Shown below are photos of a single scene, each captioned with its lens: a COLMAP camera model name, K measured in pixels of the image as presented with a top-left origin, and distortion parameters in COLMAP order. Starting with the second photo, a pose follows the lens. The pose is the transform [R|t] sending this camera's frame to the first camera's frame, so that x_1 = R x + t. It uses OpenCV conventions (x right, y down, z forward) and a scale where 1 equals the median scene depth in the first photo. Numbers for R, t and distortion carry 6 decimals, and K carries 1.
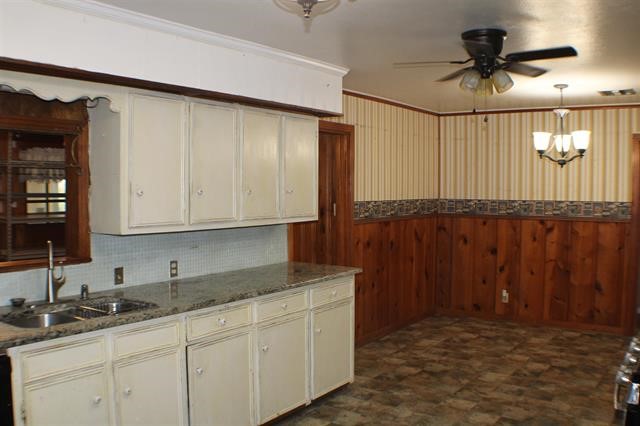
lens RADIAL K [[594.4, 0, 320.0], [0, 594.4, 213.0], [0, 0, 1]] dist [-0.205062, 0.087338]
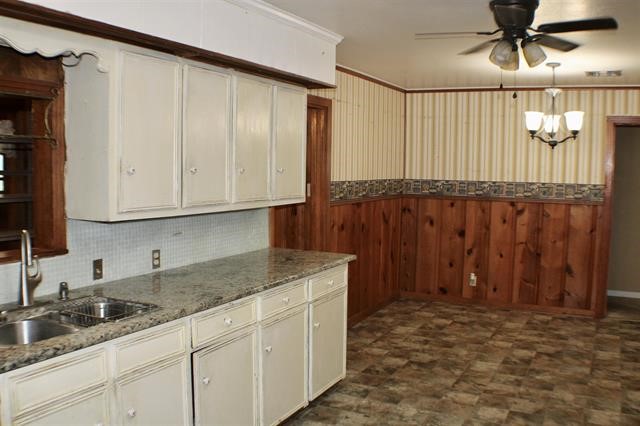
lens RADIAL K [[594.4, 0, 320.0], [0, 594.4, 213.0], [0, 0, 1]] dist [-0.205062, 0.087338]
pose [[0.990062, 0.000102, 0.140629, -0.124021], [-0.005206, 0.999341, 0.035927, -0.004443], [-0.140533, -0.036302, 0.989410, 0.109879]]
